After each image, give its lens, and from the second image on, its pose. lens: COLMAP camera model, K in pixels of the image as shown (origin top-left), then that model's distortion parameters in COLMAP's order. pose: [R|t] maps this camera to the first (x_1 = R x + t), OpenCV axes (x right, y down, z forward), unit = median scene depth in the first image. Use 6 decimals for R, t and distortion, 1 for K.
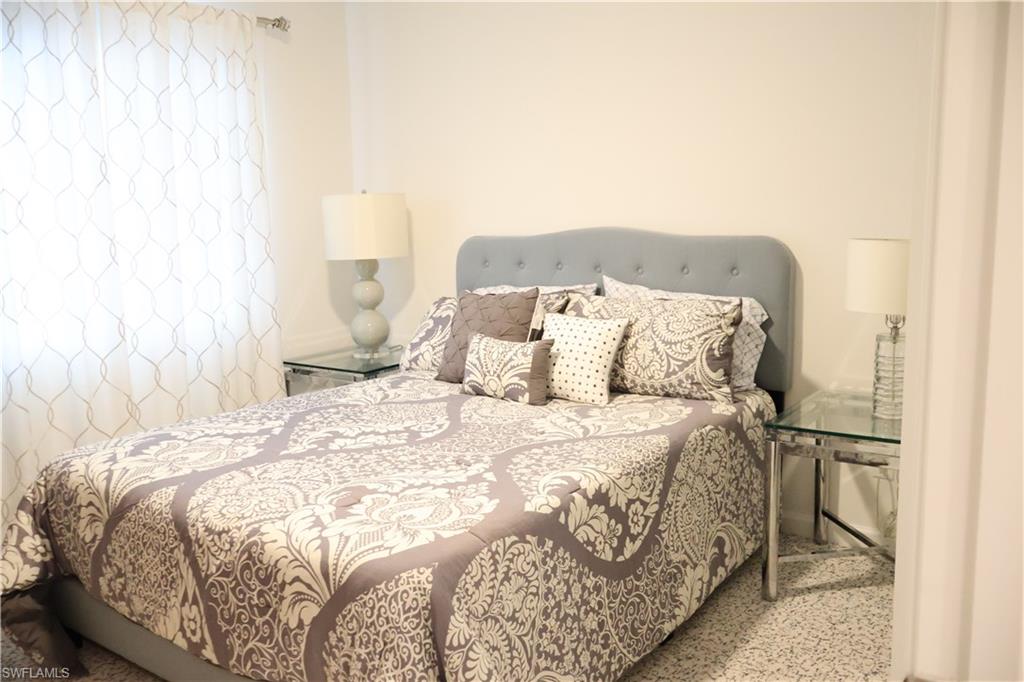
lens RADIAL K [[848.5, 0, 516.0], [0, 848.5, 337.1], [0, 0, 1]] dist [-0.014132, 0.011145]
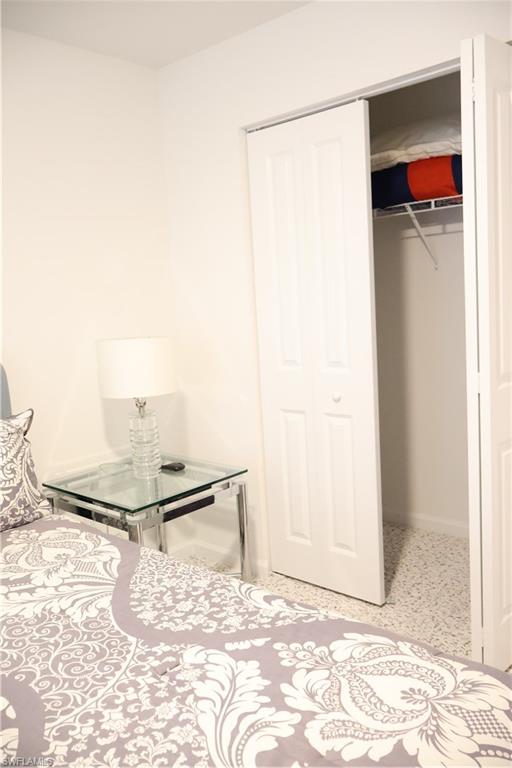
lens RADIAL K [[636.4, 0, 255.8], [0, 636.4, 383.9], [0, 0, 1]] dist [-0.014132, 0.011145]
pose [[0.110883, -0.123409, 0.986142, -0.554523], [0.200603, 0.974616, 0.099411, -0.122710], [-0.973377, 0.186800, 0.132825, 0.821790]]
